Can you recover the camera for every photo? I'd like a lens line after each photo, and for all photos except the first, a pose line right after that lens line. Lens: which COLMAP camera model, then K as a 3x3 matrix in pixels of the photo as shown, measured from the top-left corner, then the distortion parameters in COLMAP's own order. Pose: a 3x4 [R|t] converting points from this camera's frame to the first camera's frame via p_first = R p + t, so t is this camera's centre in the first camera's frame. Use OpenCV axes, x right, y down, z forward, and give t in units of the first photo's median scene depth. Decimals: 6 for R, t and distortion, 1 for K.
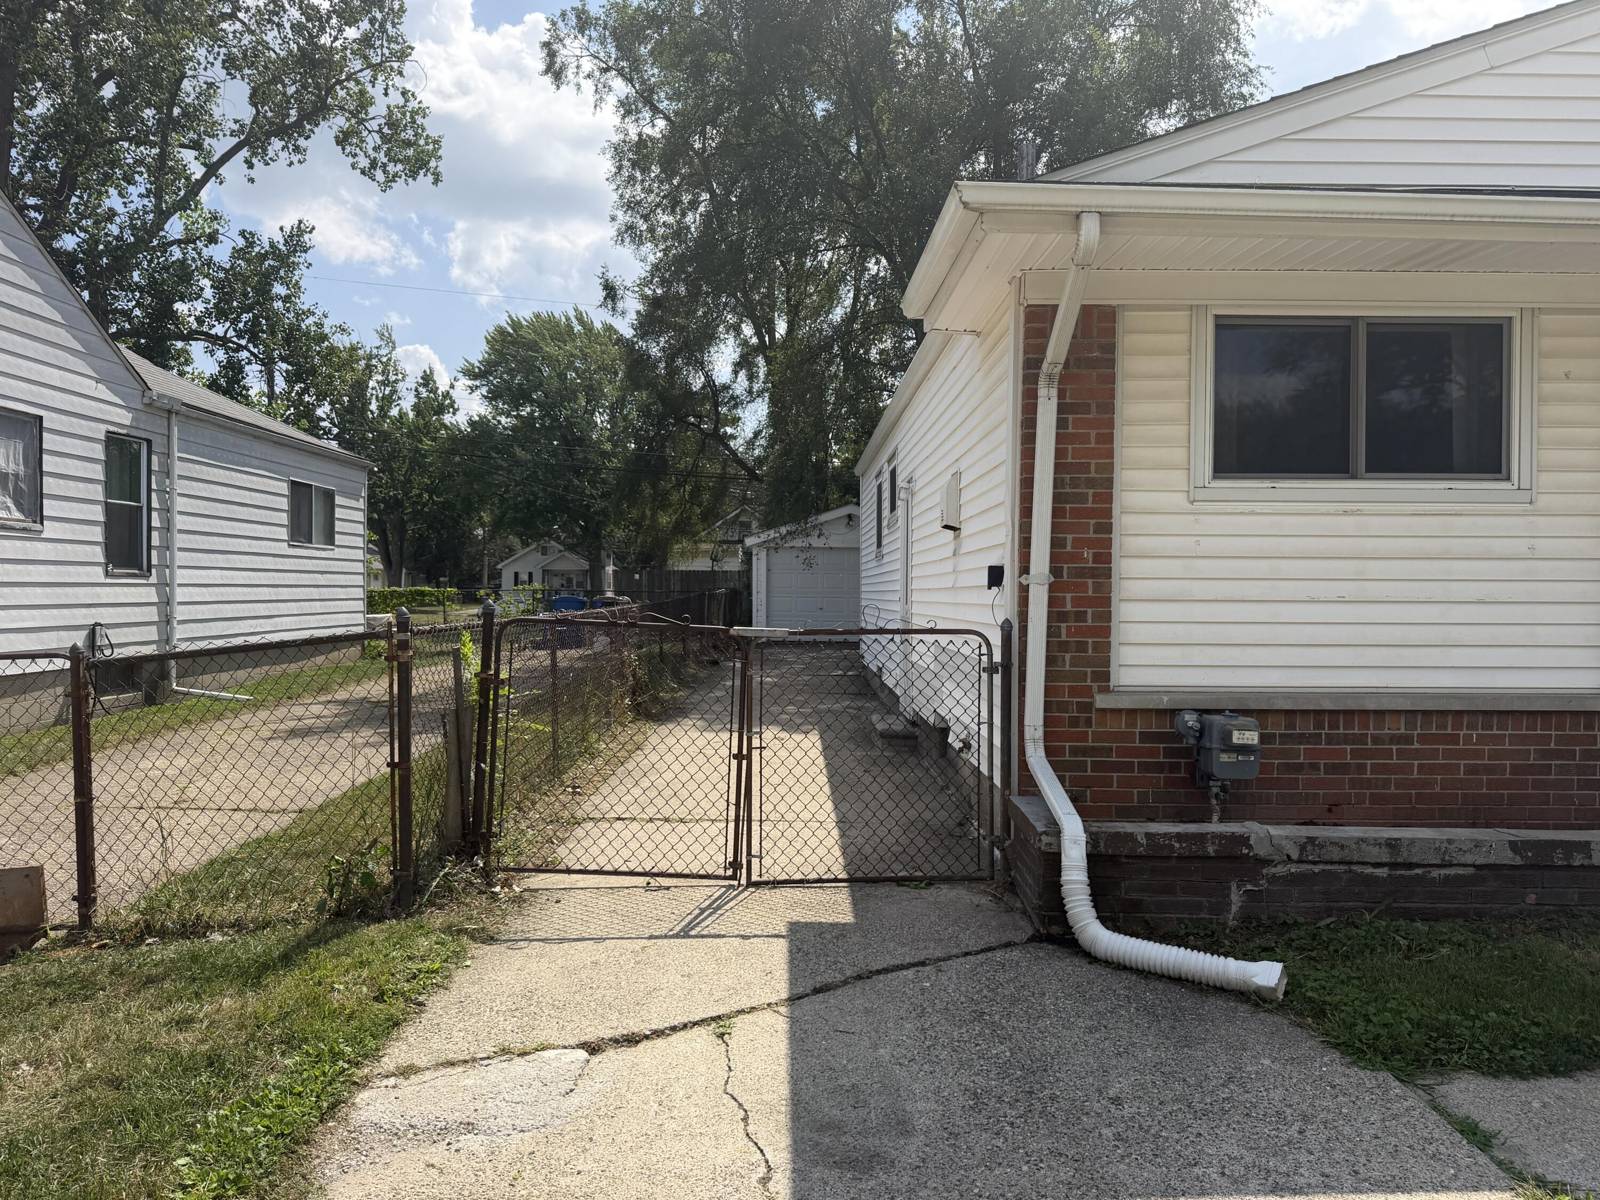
lens RADIAL K [[1132.7, 0, 800.0], [0, 1132.7, 600.0], [0, 0, 1]] dist [0.005013, -0.002704]
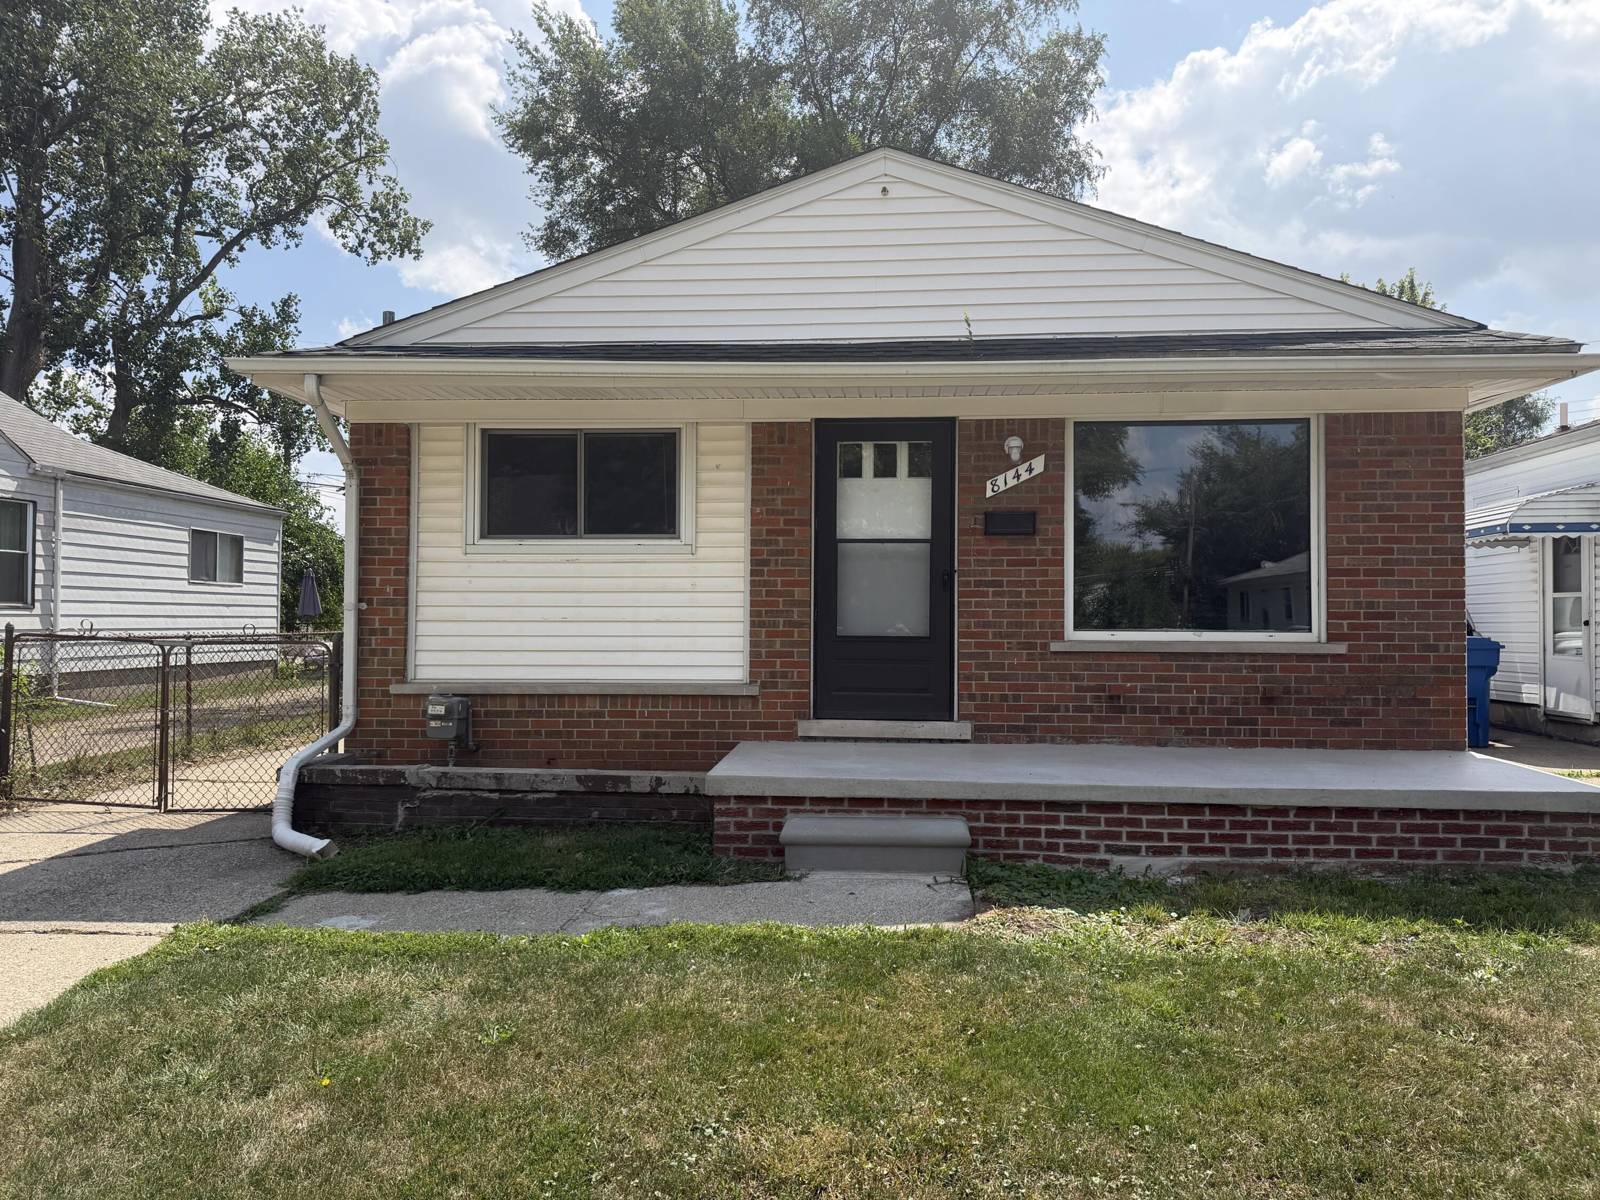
lens RADIAL K [[1106.6, 0, 800.0], [0, 1106.6, 600.0], [0, 0, 1]] dist [0.170937, -0.242277]
pose [[0.995347, -0.003722, -0.096284, 0.401581], [0.000946, 0.999583, -0.028862, 0.006912], [0.096351, 0.028637, 0.994935, -0.181776]]
